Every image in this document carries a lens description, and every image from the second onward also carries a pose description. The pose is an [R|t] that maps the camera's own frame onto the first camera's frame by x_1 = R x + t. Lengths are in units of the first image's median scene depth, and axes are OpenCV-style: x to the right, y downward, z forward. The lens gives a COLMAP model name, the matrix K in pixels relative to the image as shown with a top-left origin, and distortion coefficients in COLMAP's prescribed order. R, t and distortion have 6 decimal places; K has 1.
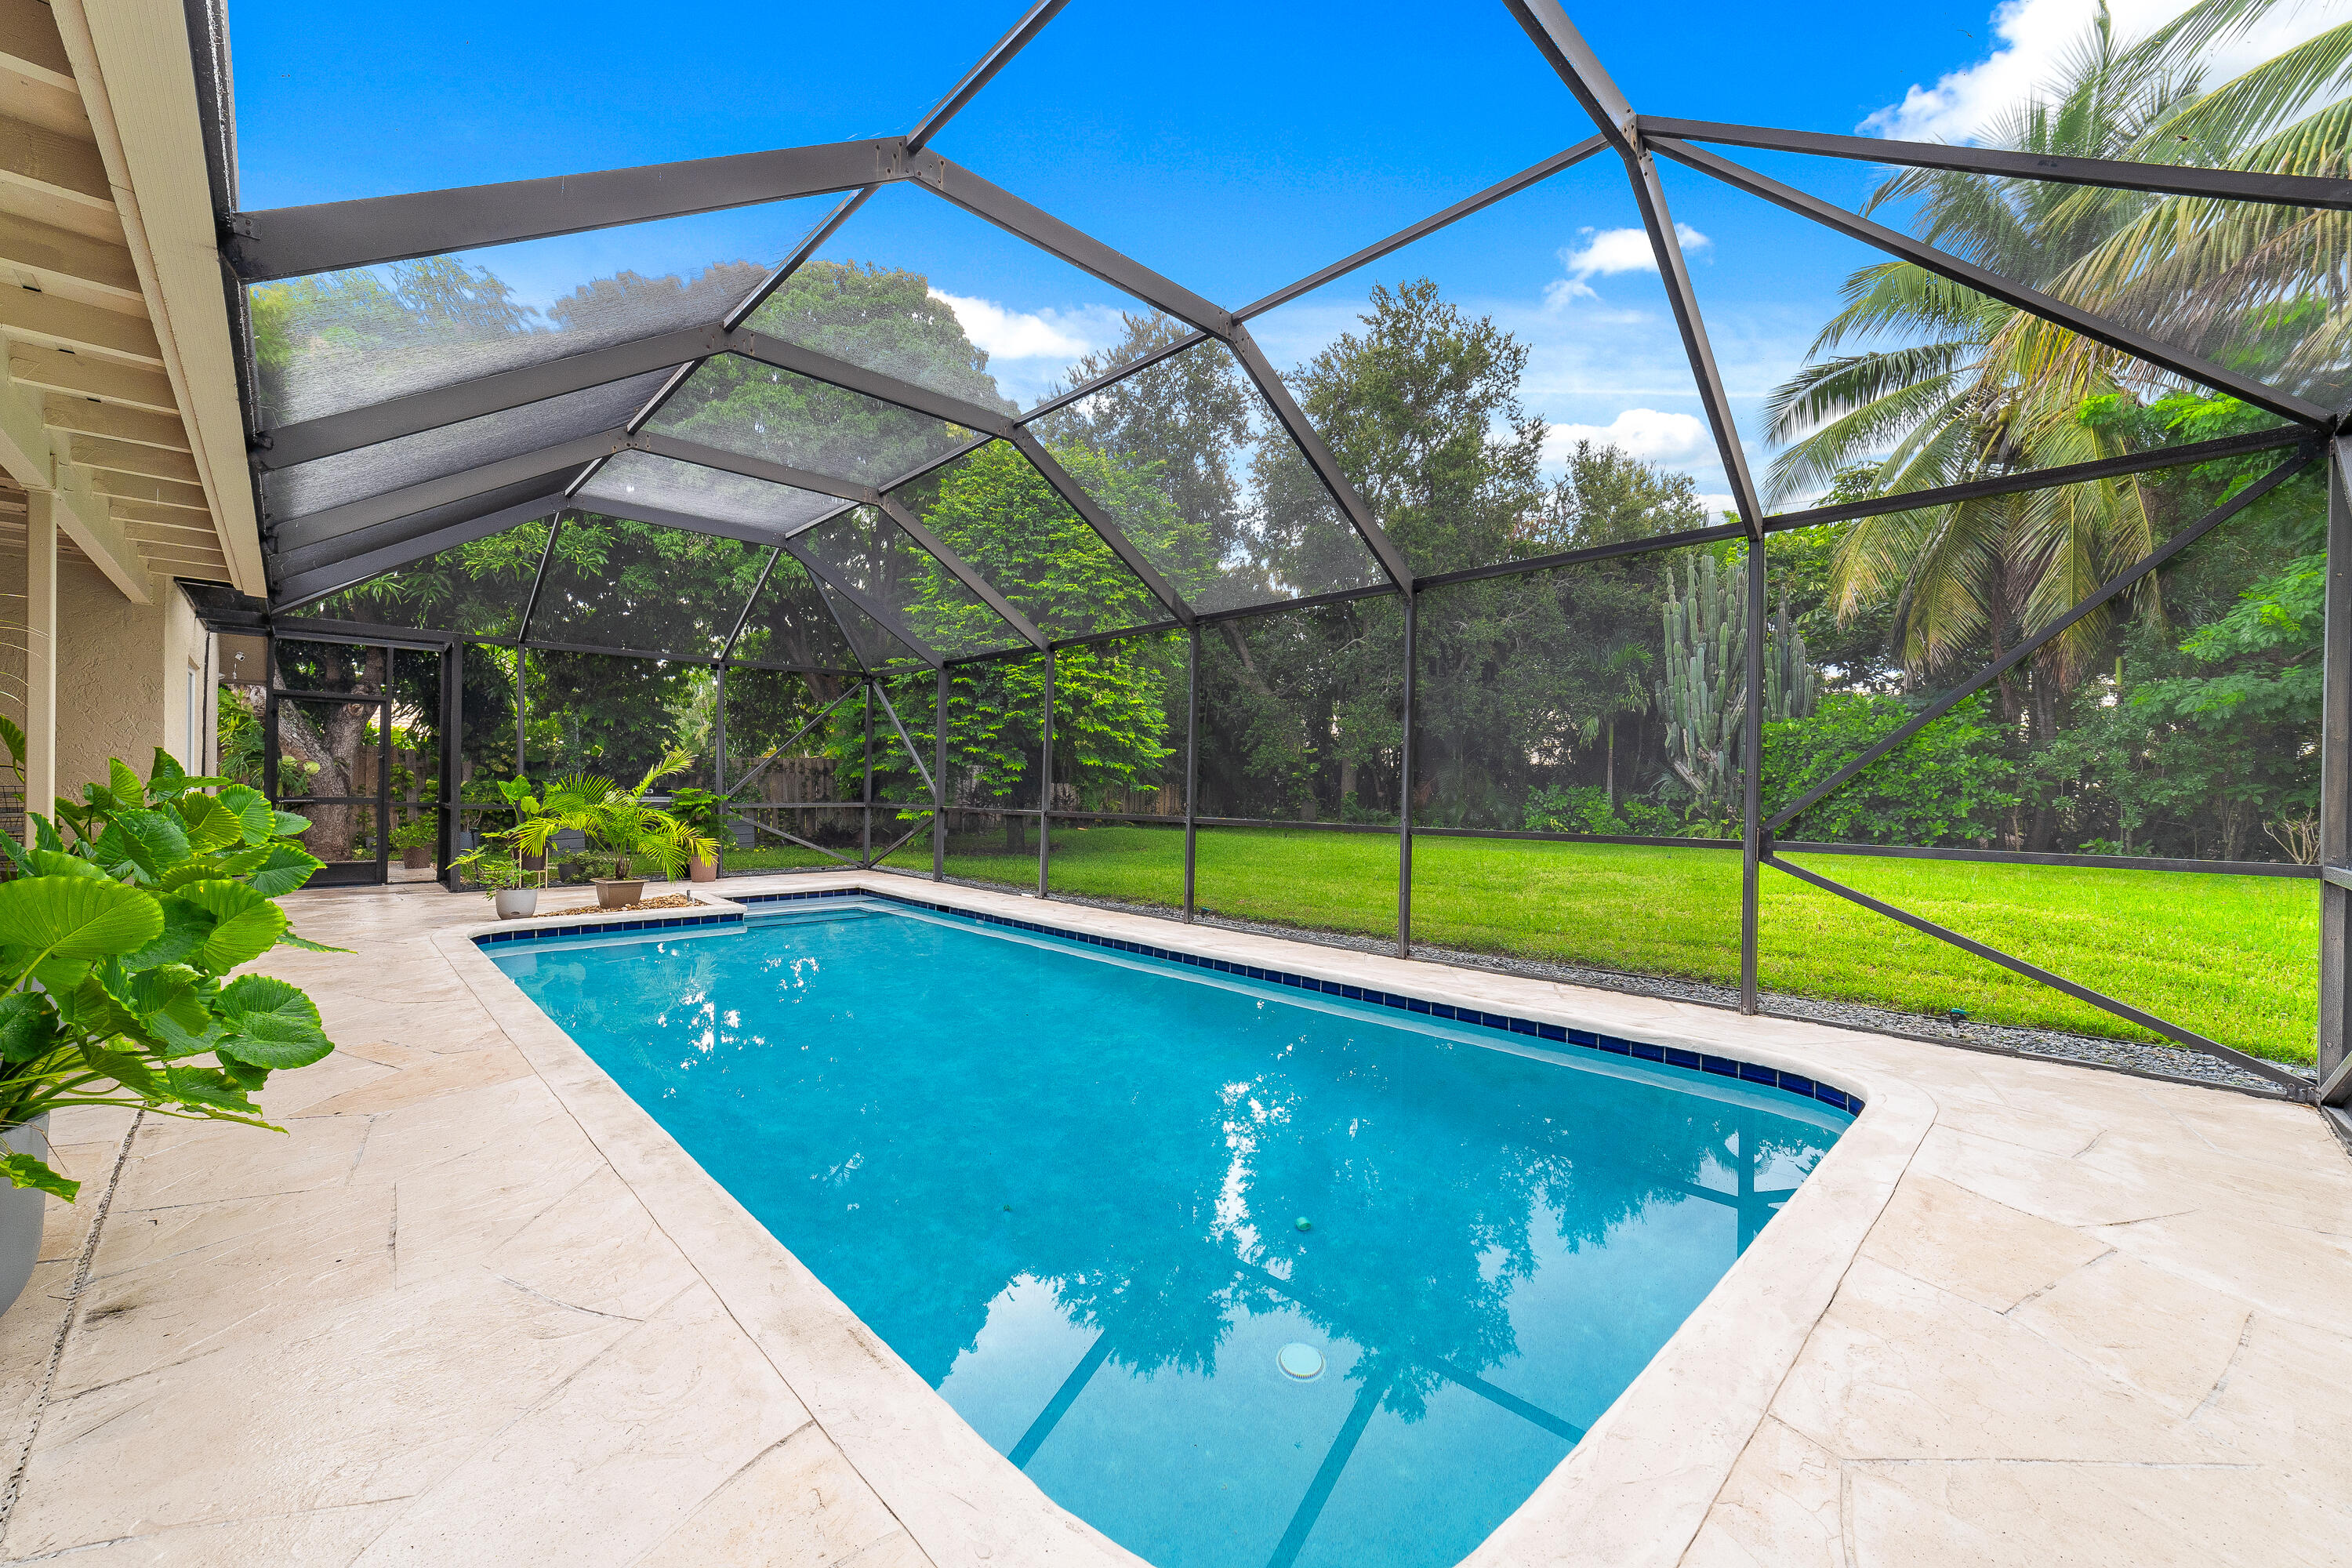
lens RADIAL K [[916.3, 0, 1154.1], [0, 916.3, 791.5], [0, 0, 1]] dist [-0.013080, 0.002075]
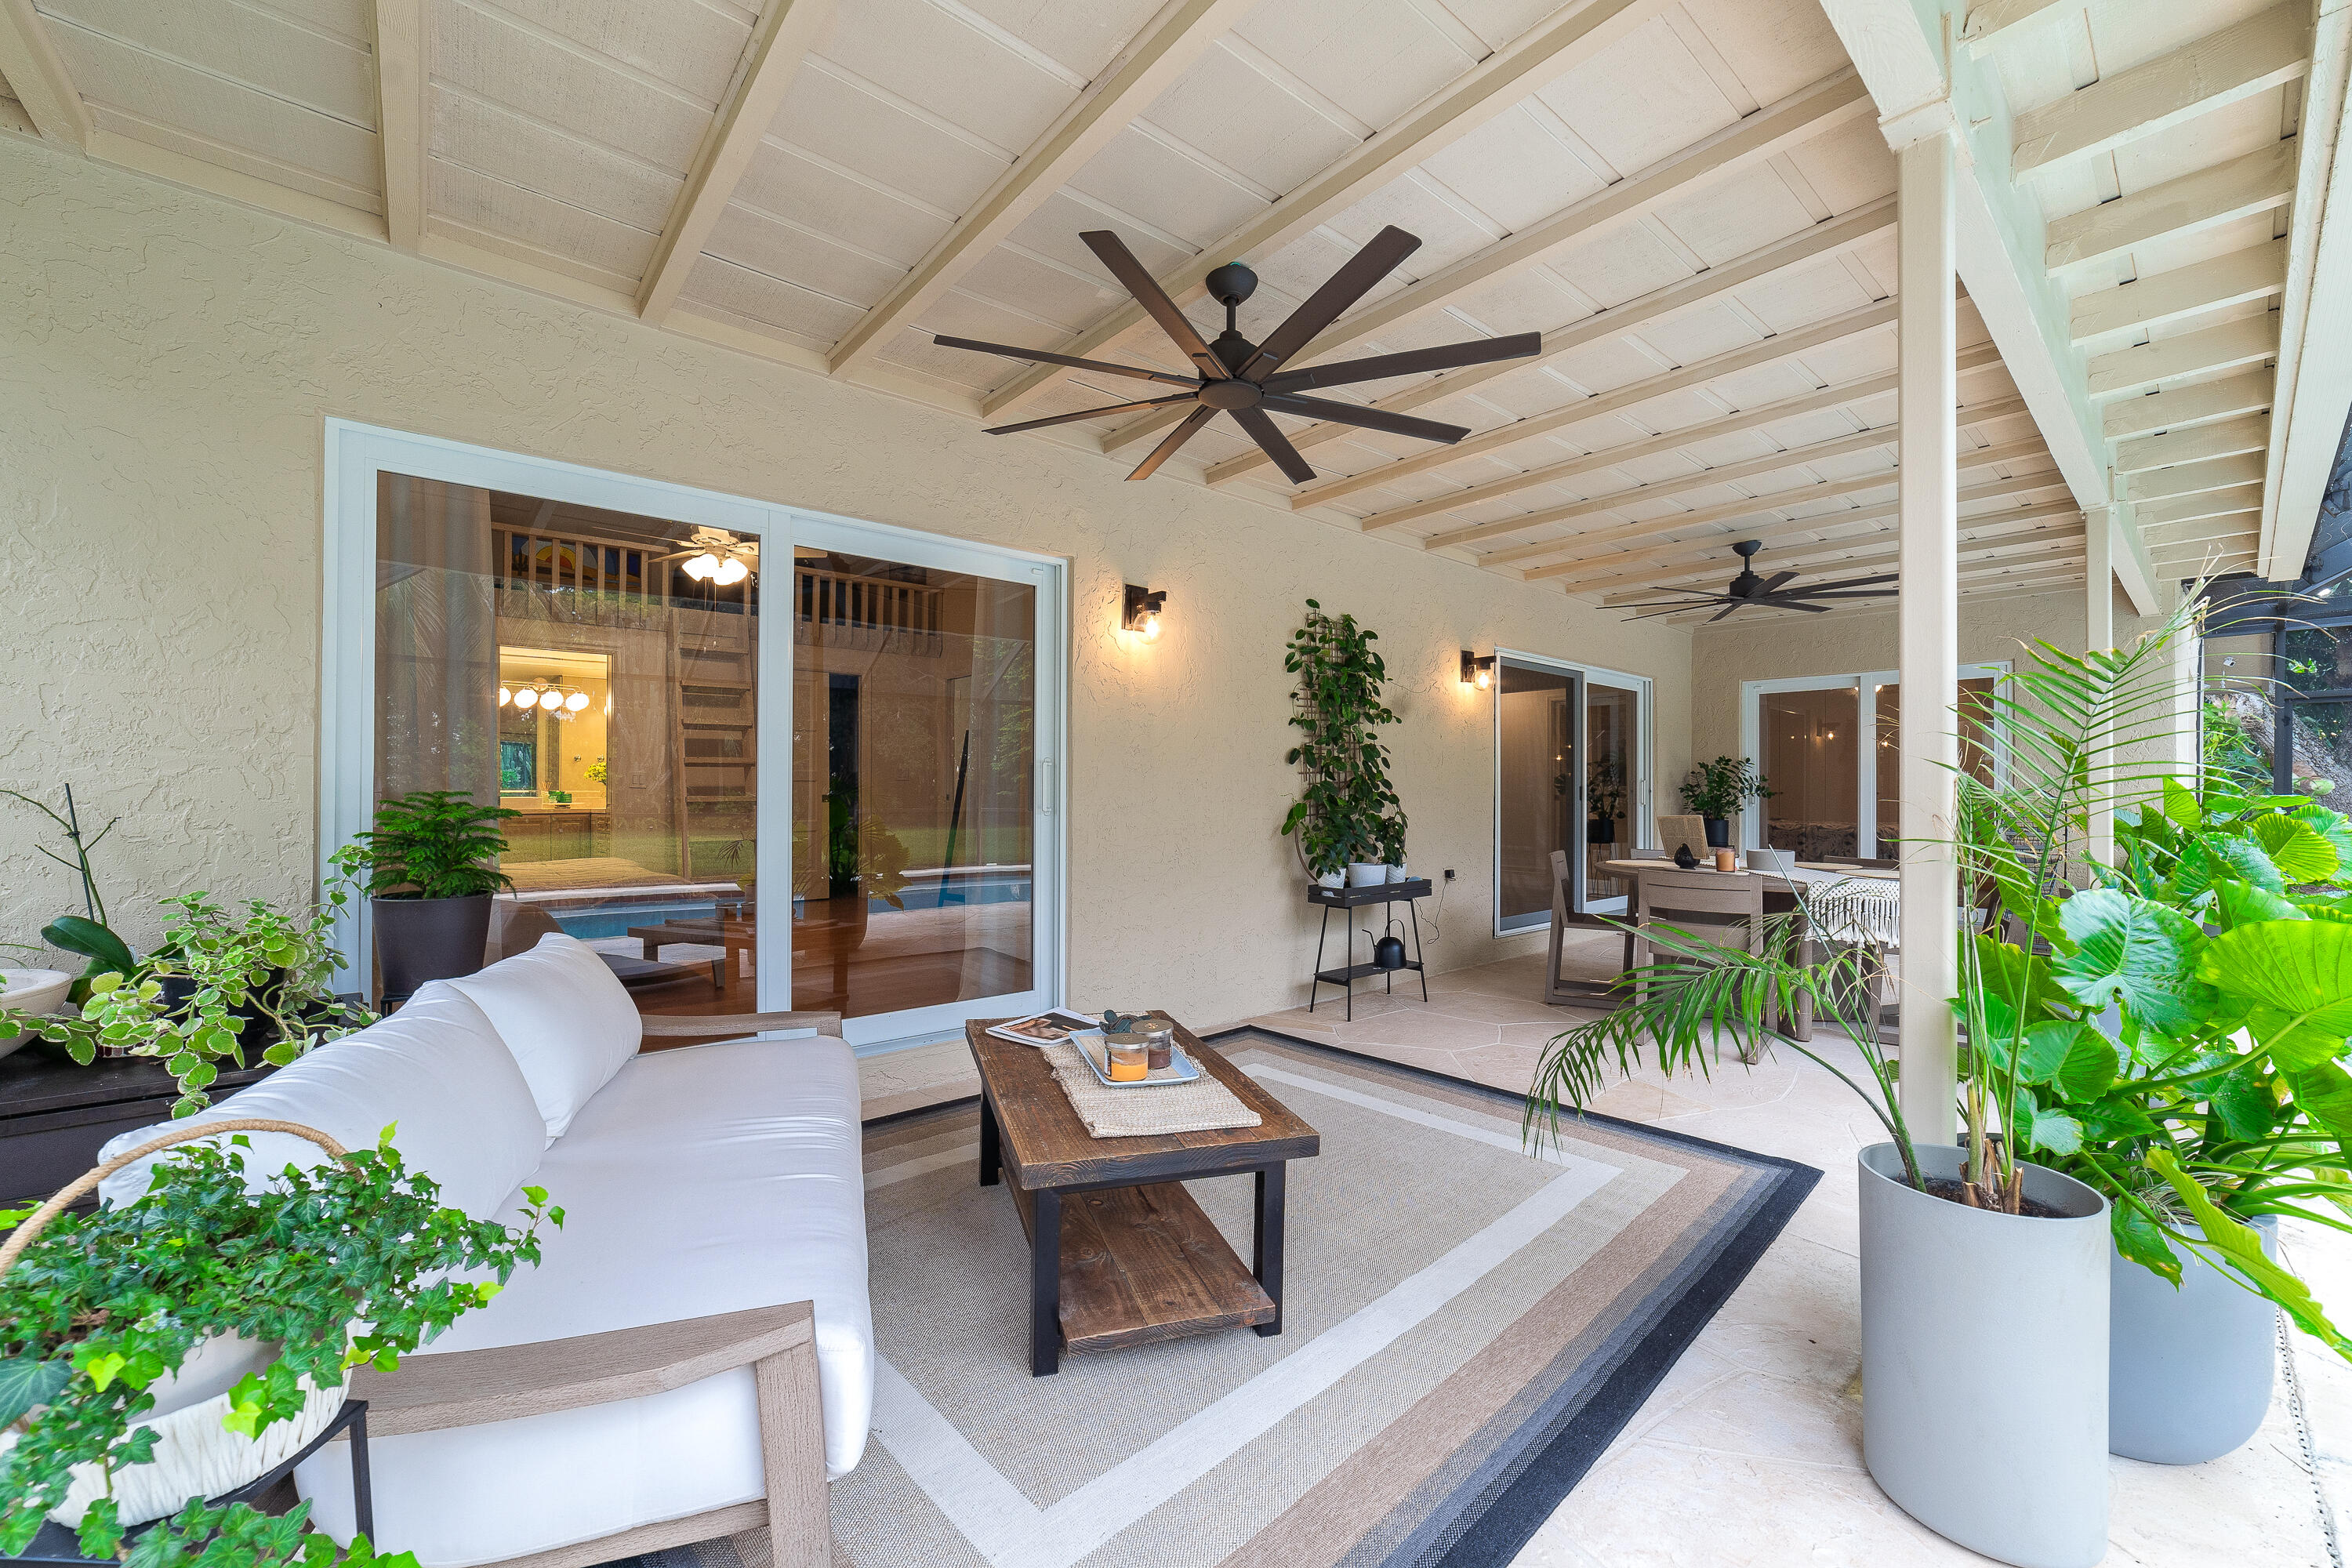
lens RADIAL K [[916.3, 0, 1167.9], [0, 916.3, 785.4], [0, 0, 1]] dist [-0.013080, 0.002075]
pose [[-0.057753, -0.023345, -0.998058, -0.056369], [-0.008364, 0.999703, -0.022899, 0.000718], [0.998296, 0.007025, -0.057931, 0.011399]]
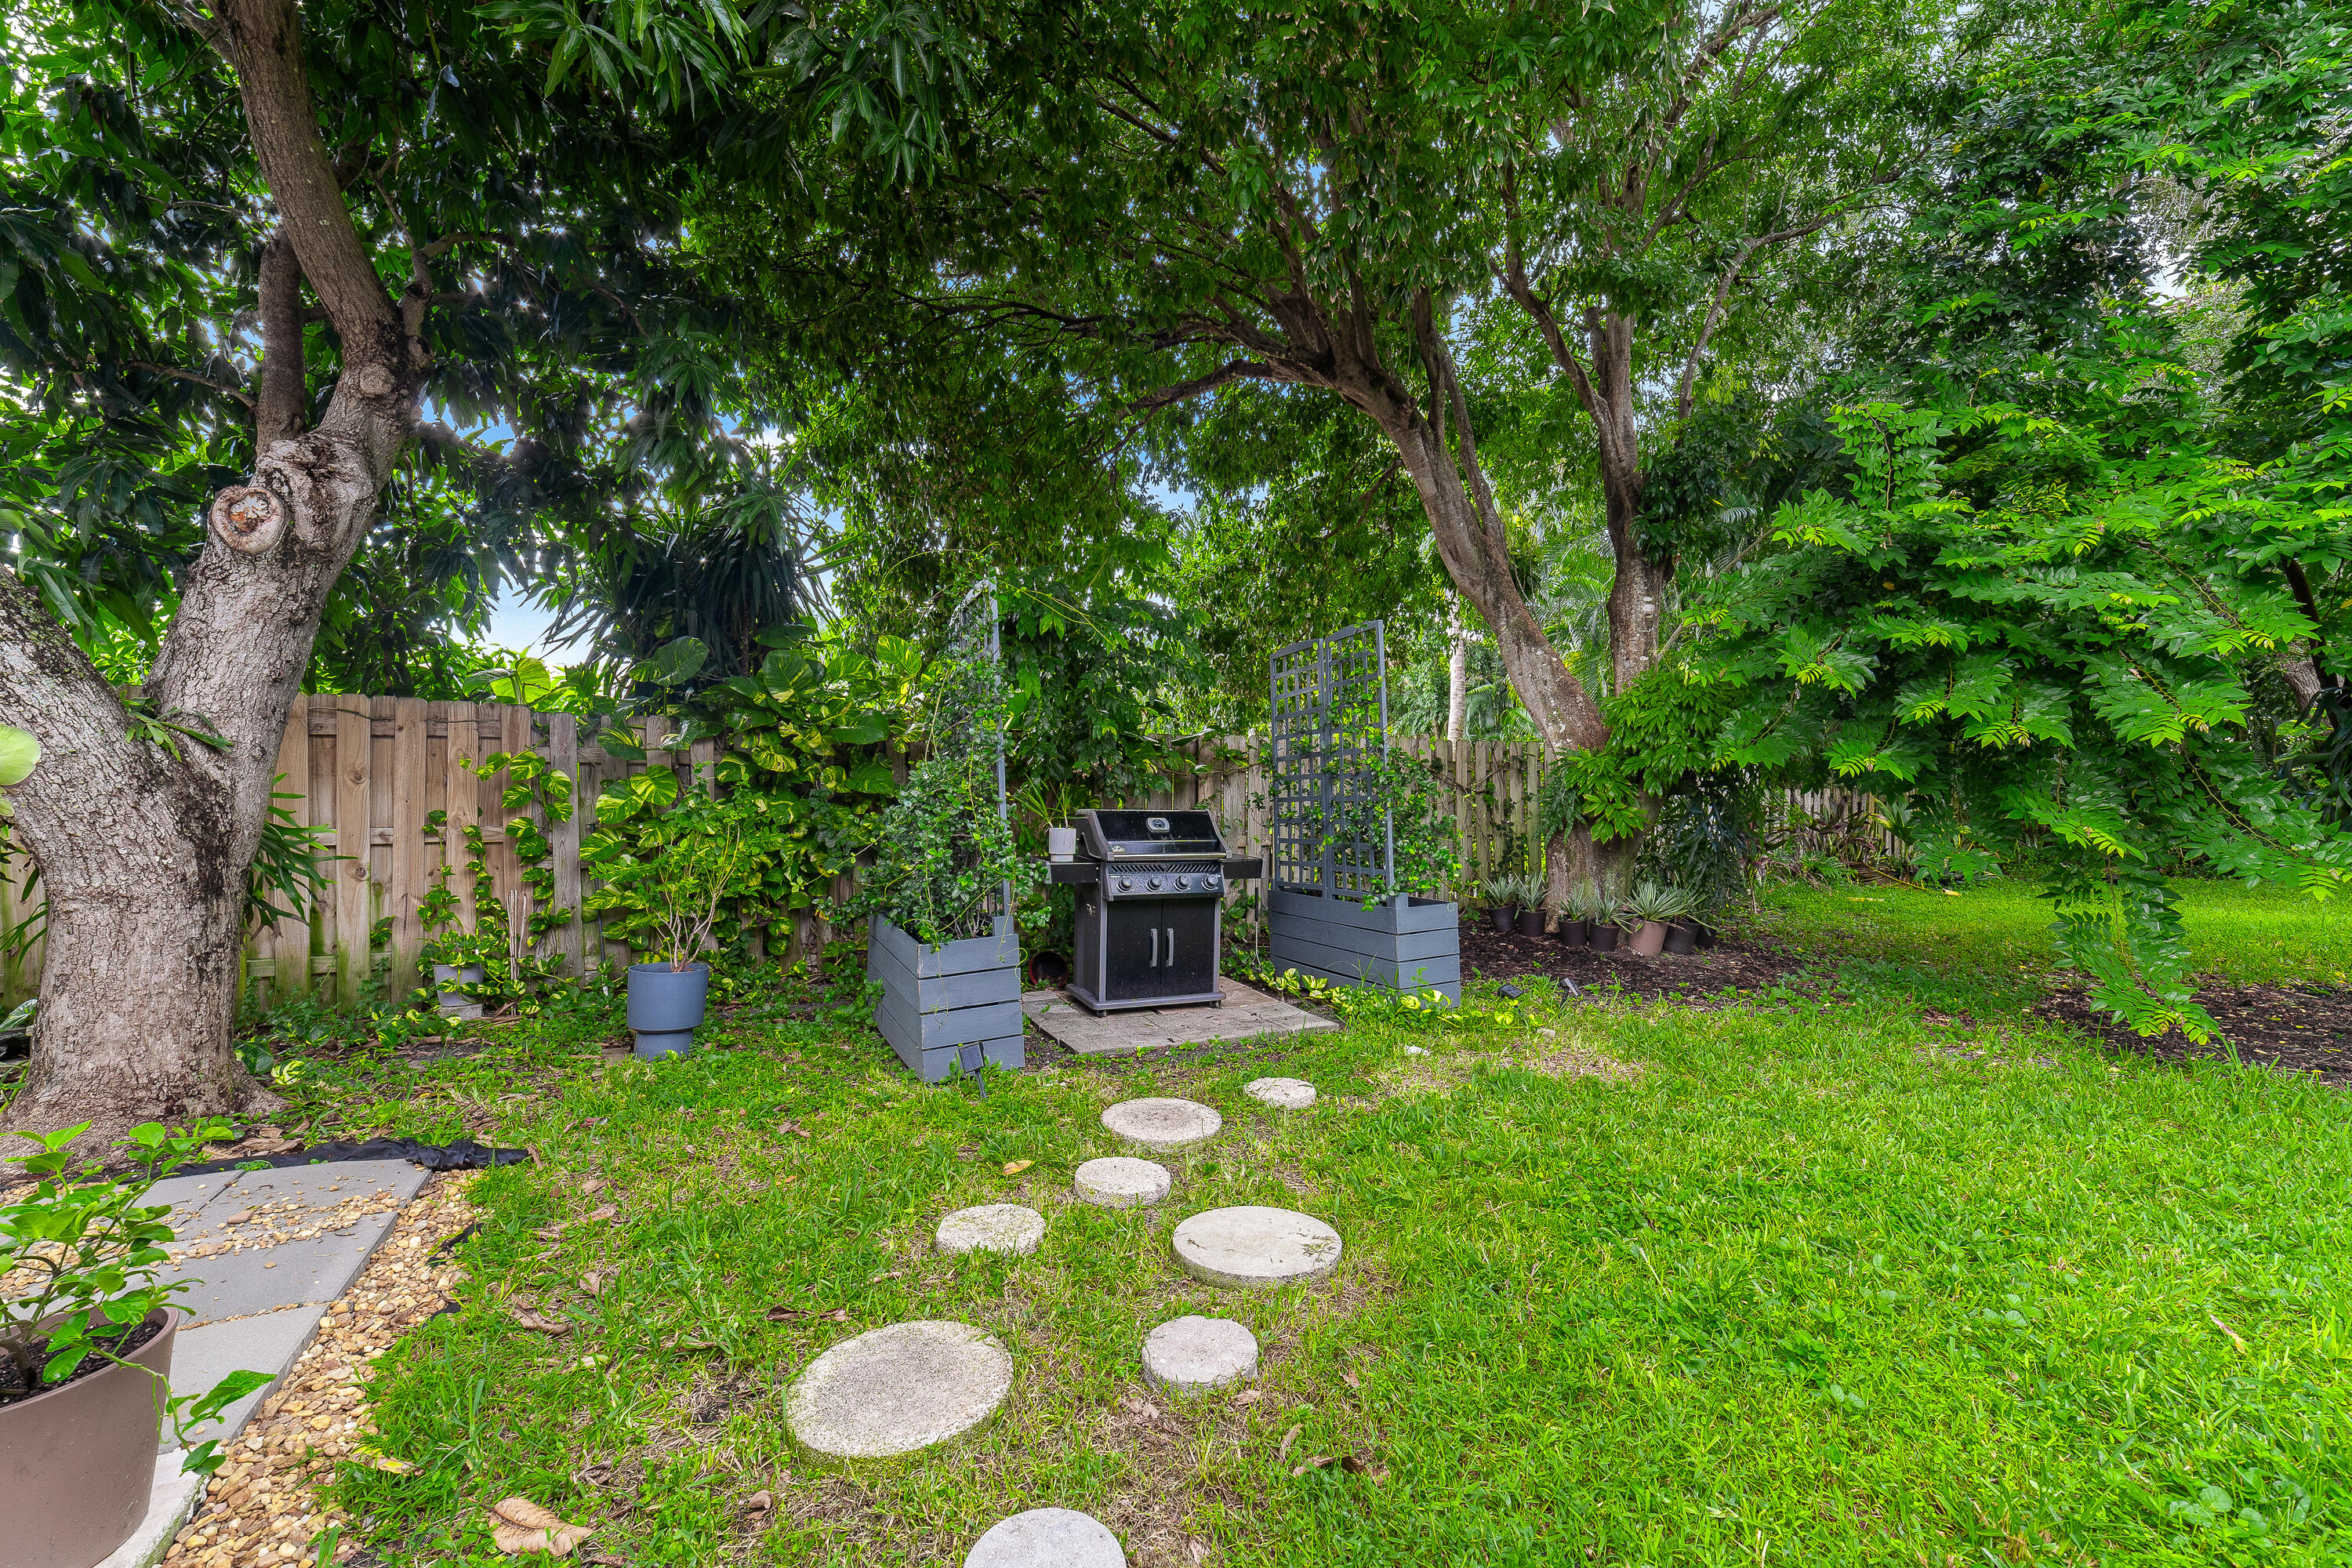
lens RADIAL K [[916.3, 0, 1155.9], [0, 916.3, 791.0], [0, 0, 1]] dist [-0.013080, 0.002075]
pose [[0.958602, -0.001944, -0.284741, -0.547876], [0.000016, 0.999977, -0.006773, -0.013580], [0.284748, 0.006488, 0.958581, 0.809209]]
